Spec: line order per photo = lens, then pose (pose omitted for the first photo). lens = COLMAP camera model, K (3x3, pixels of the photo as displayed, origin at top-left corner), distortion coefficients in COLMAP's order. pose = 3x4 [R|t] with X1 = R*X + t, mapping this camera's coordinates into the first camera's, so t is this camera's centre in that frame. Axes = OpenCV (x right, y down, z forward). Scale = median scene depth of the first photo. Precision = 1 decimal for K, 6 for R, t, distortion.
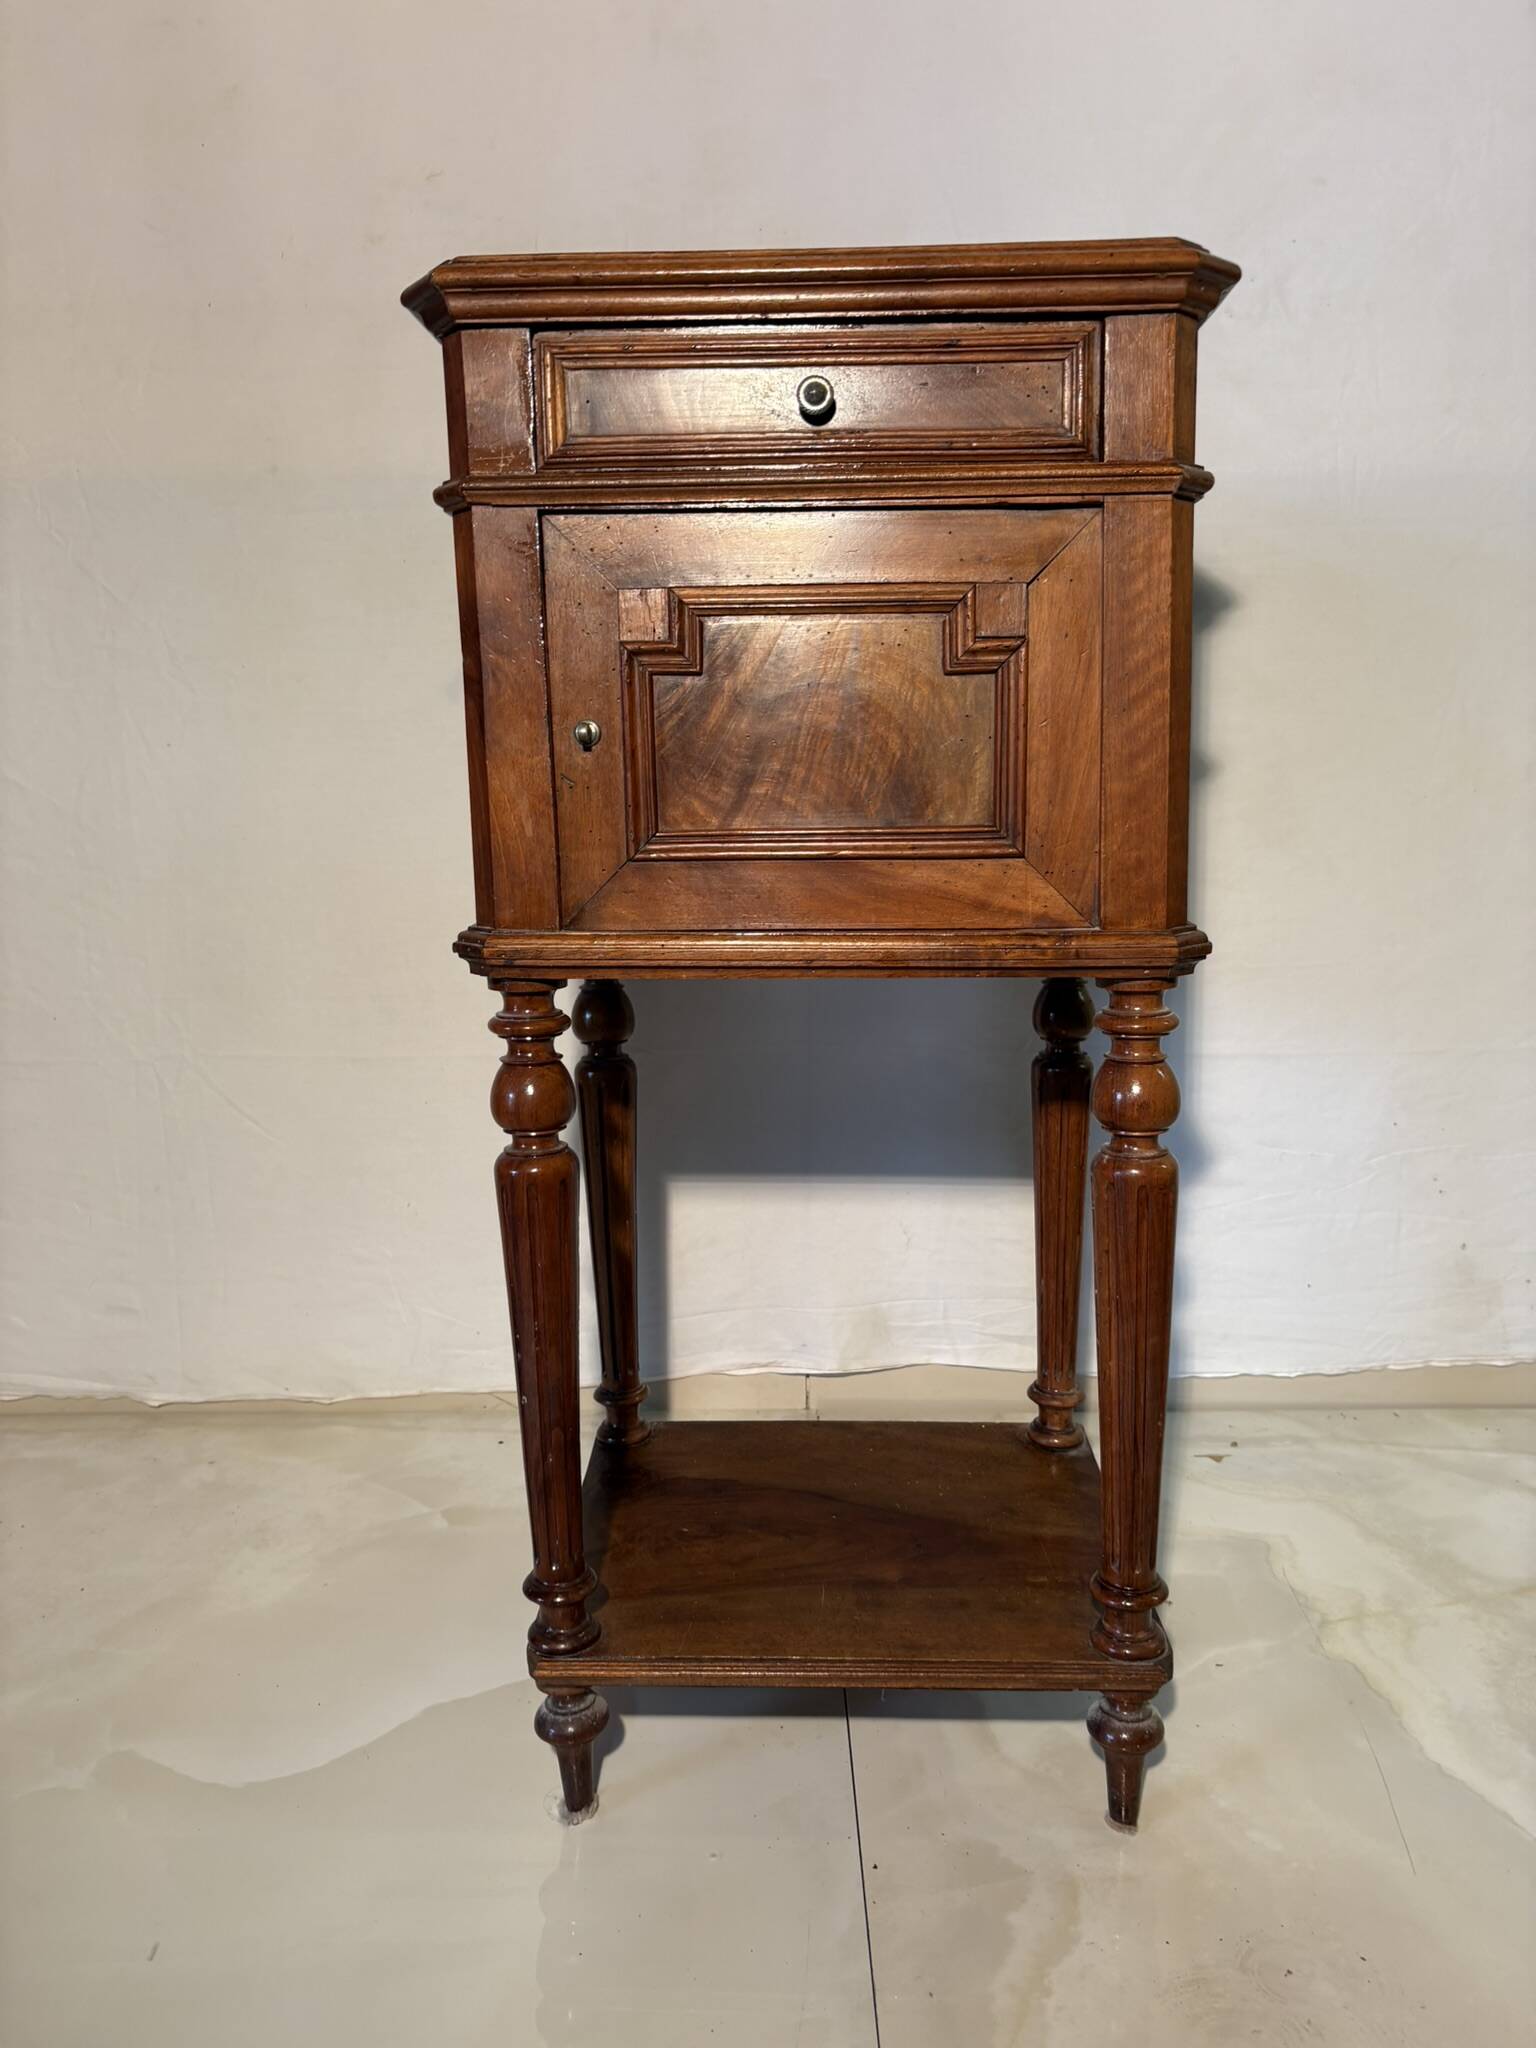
lens RADIAL K [[1568.9, 0, 766.6], [0, 1568.9, 1028.7], [0, 0, 1]] dist [0.019444, -0.012245]
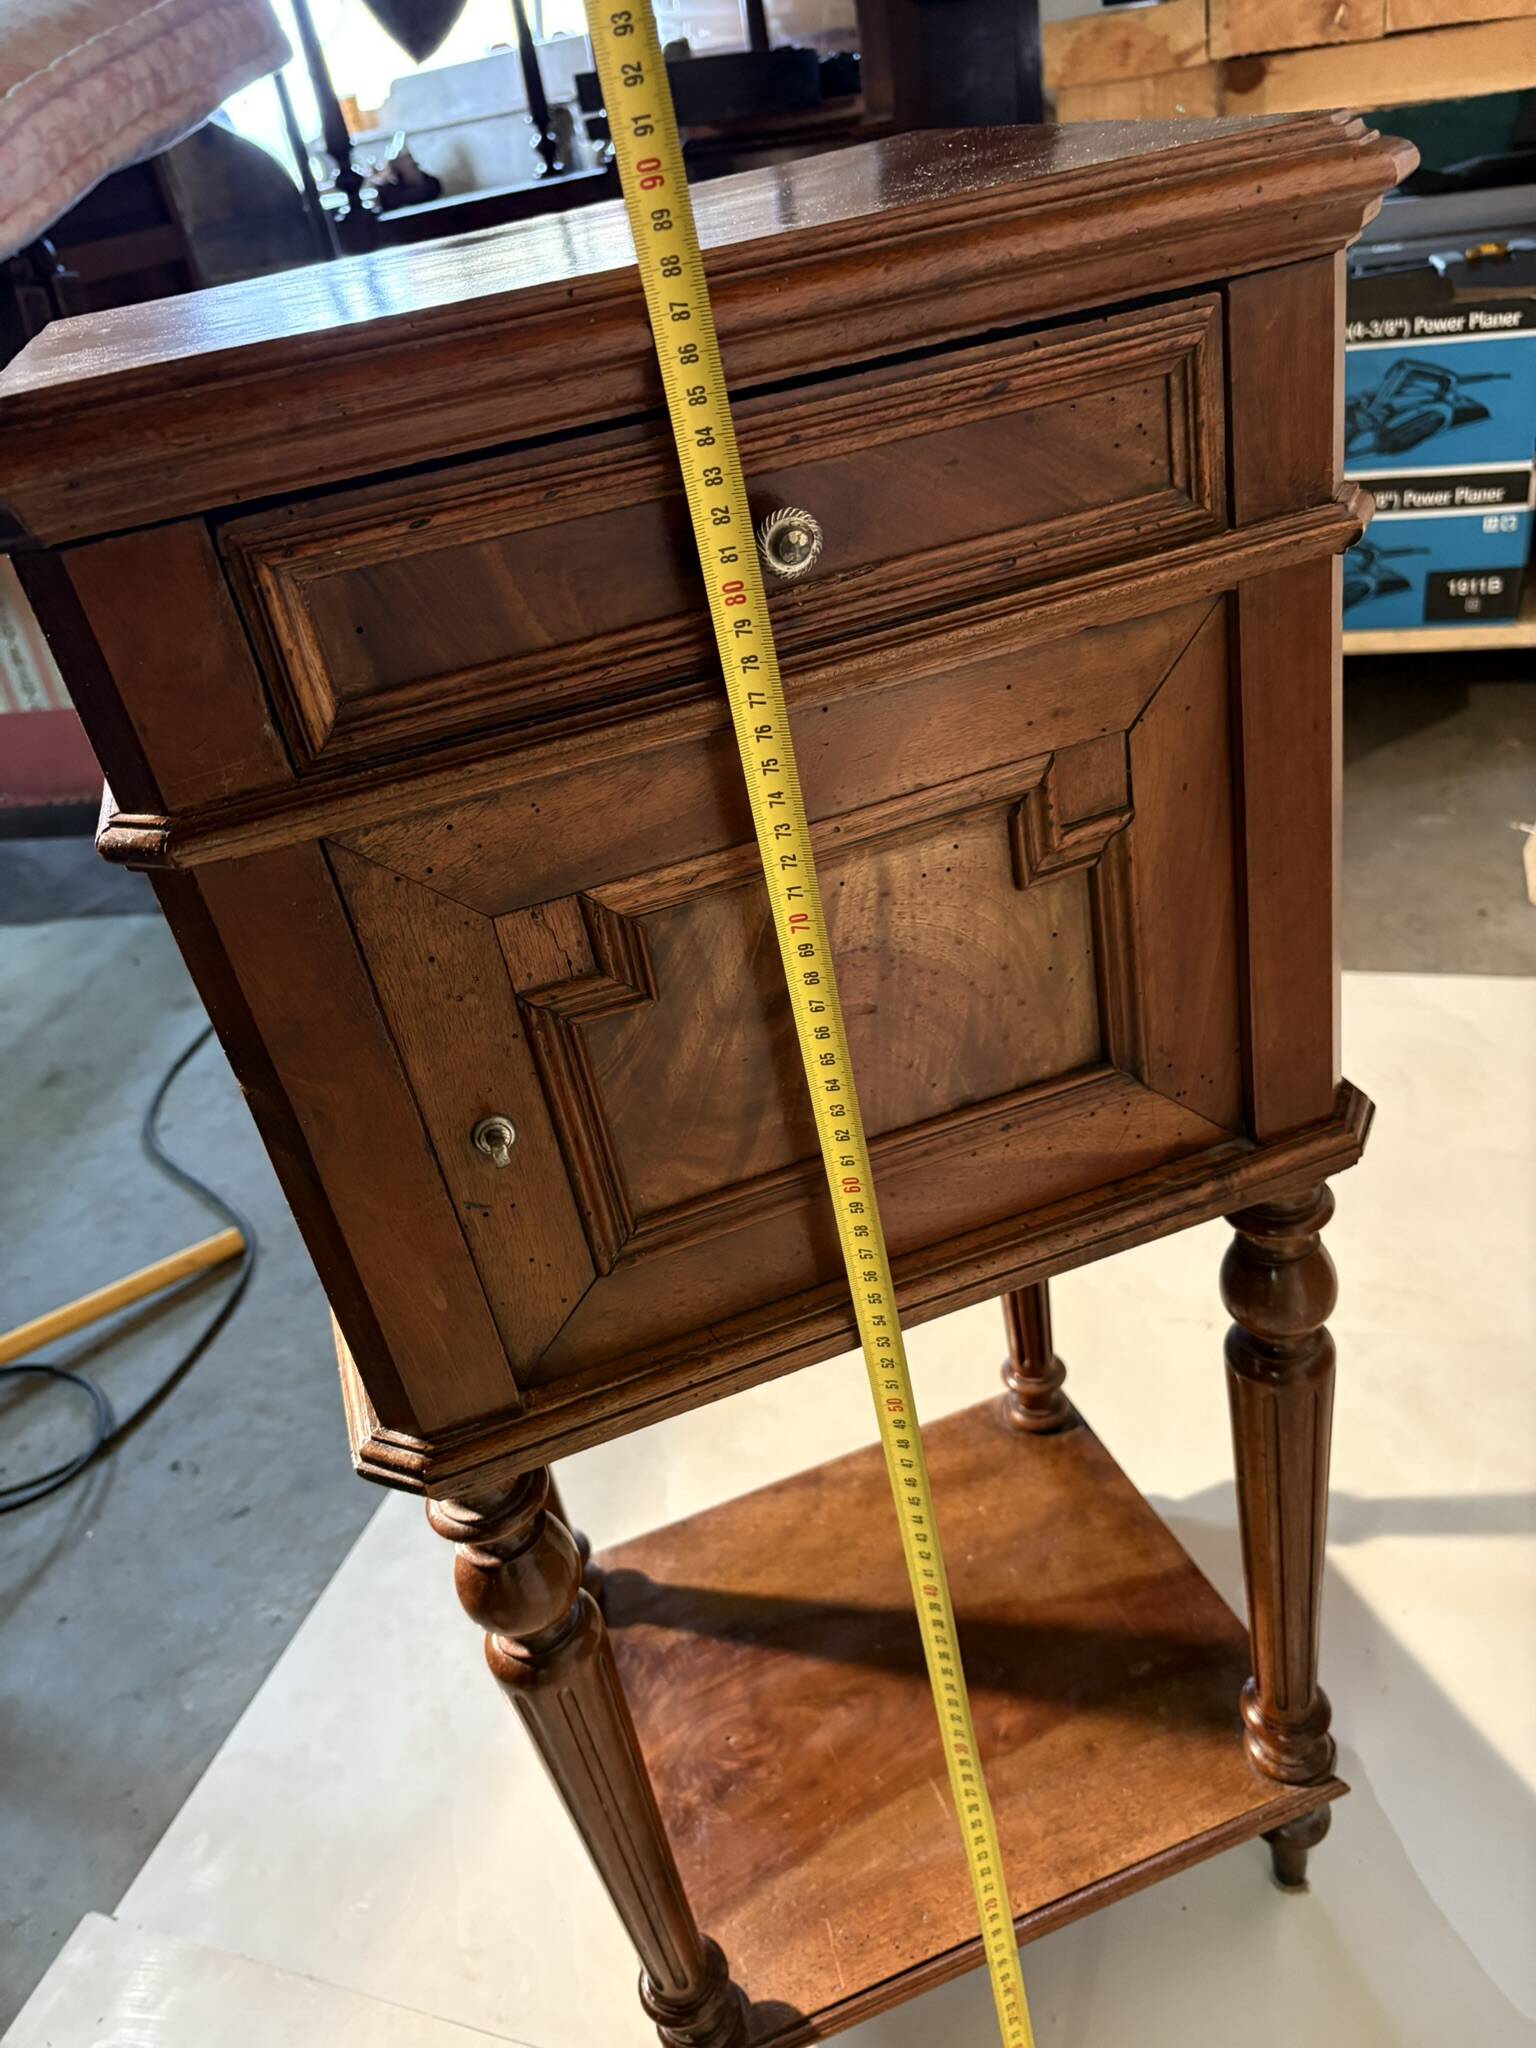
lens RADIAL K [[1576.5, 0, 754.1], [0, 1576.5, 1036.5], [0, 0, 1]] dist [0.004847, -0.007475]
pose [[0.923191, -0.310684, 0.226260, -0.131557], [0.220239, 0.910090, 0.351042, -0.369223], [-0.314980, -0.274248, 0.908612, 0.383090]]
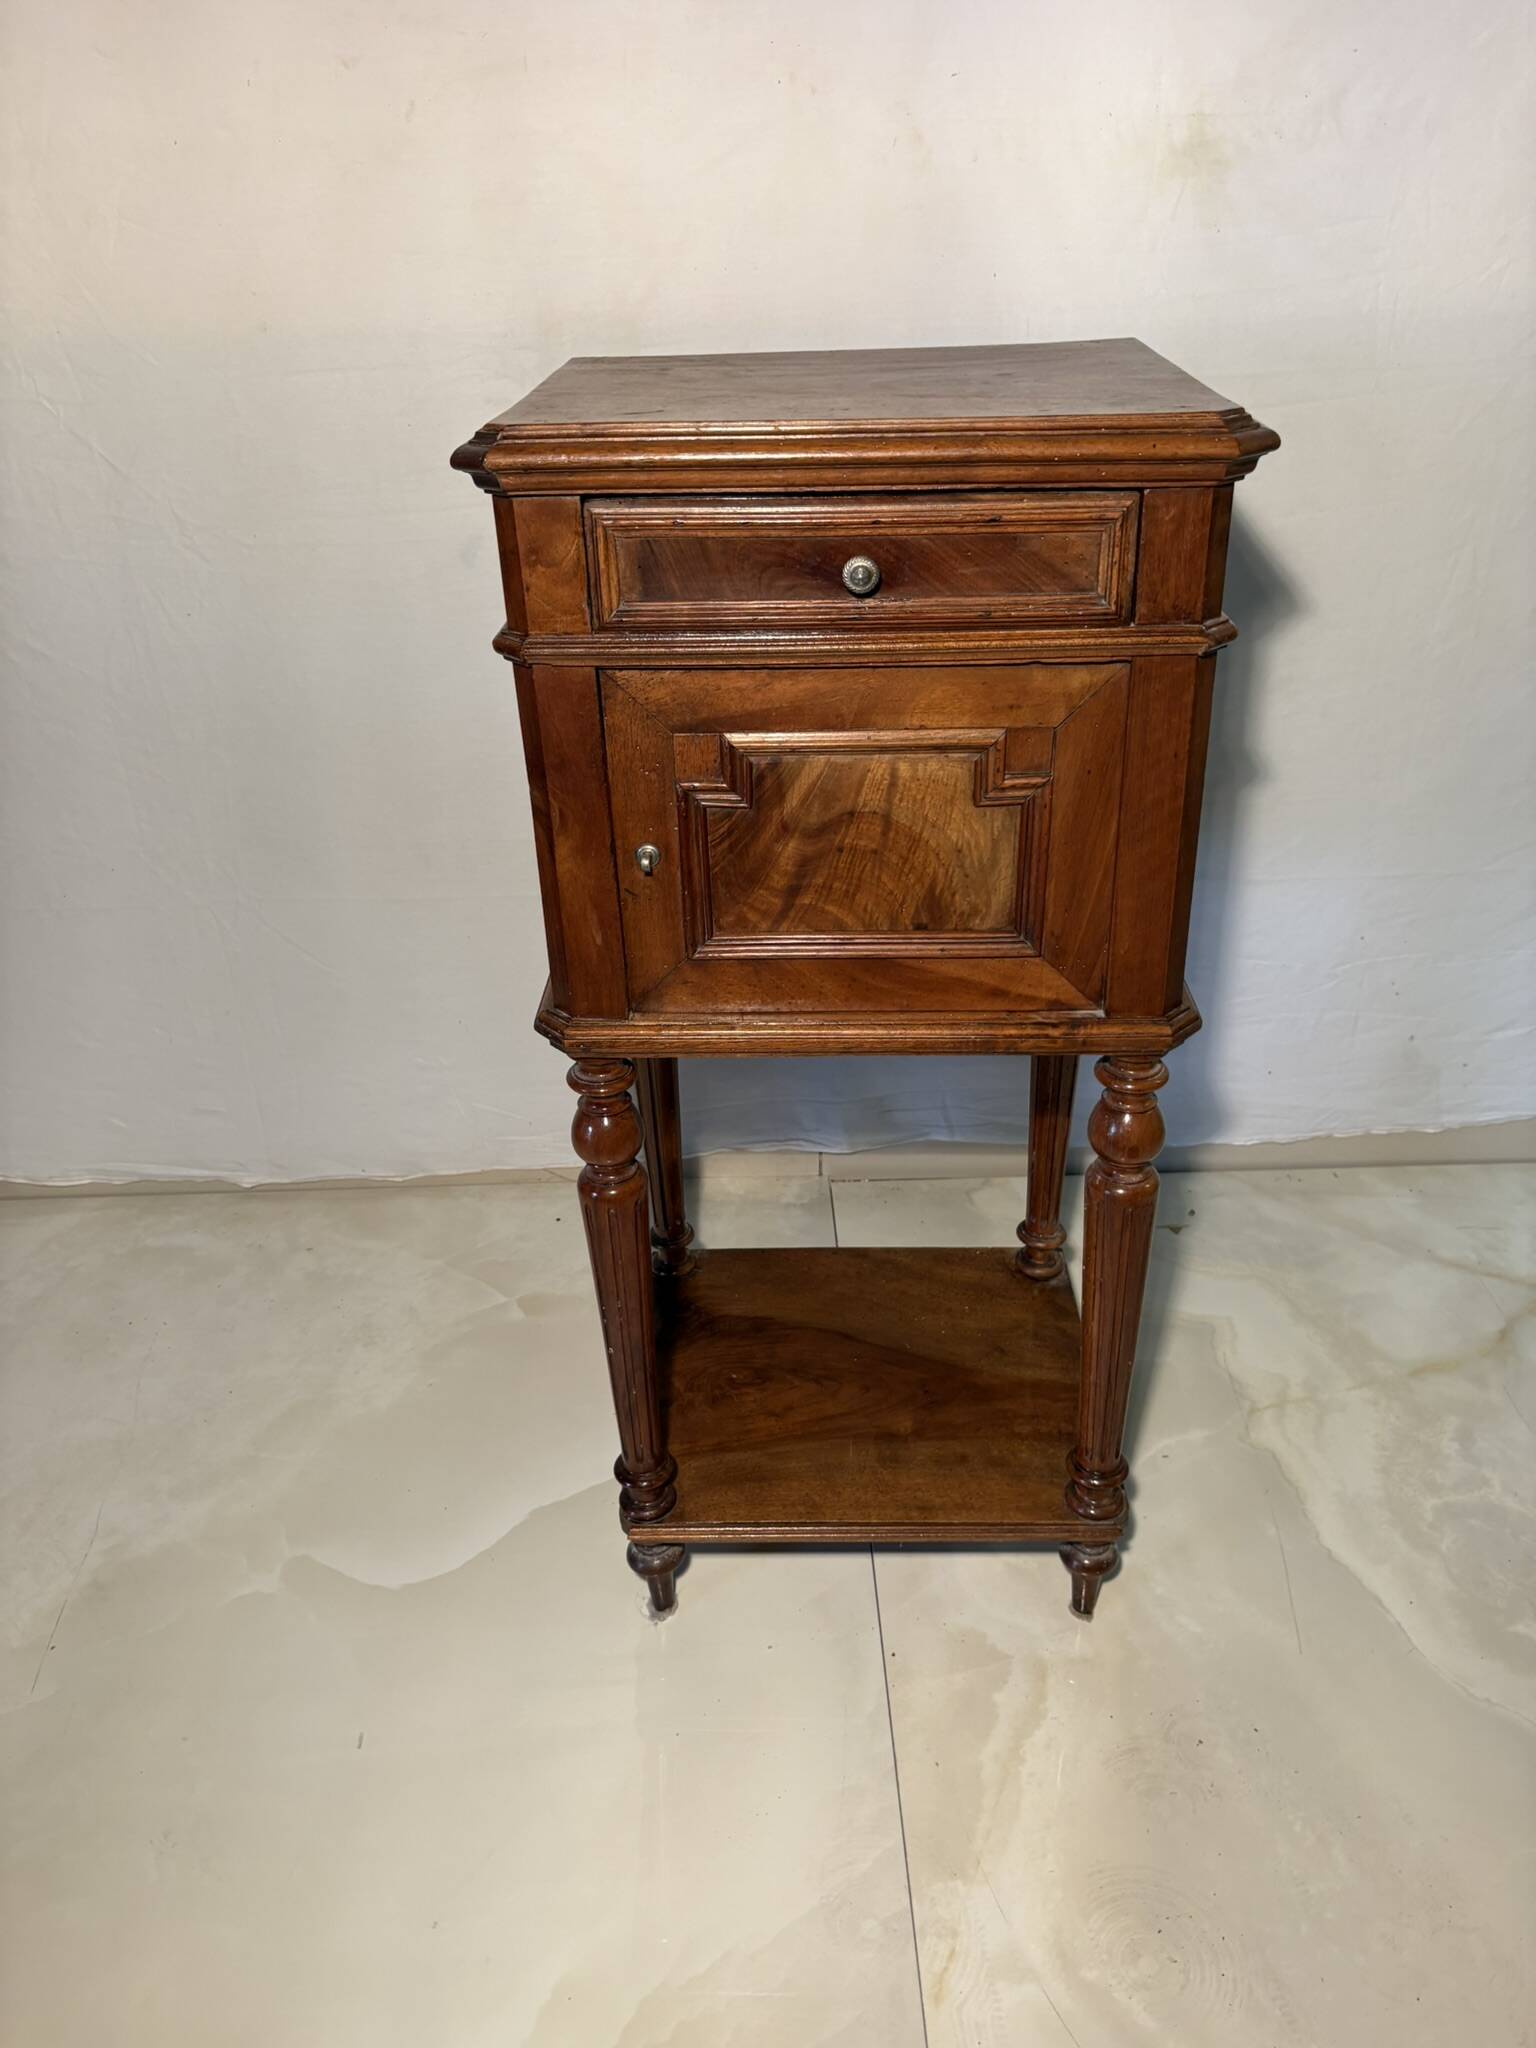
lens RADIAL K [[1557.4, 0, 757.8], [0, 1557.4, 1034.5], [0, 0, 1]] dist [0.049883, -0.069726]
pose [[0.999783, -0.019725, 0.006649, -0.041844], [0.016402, 0.943196, 0.331833, -0.384033], [-0.012817, -0.331652, 0.943315, -0.062207]]
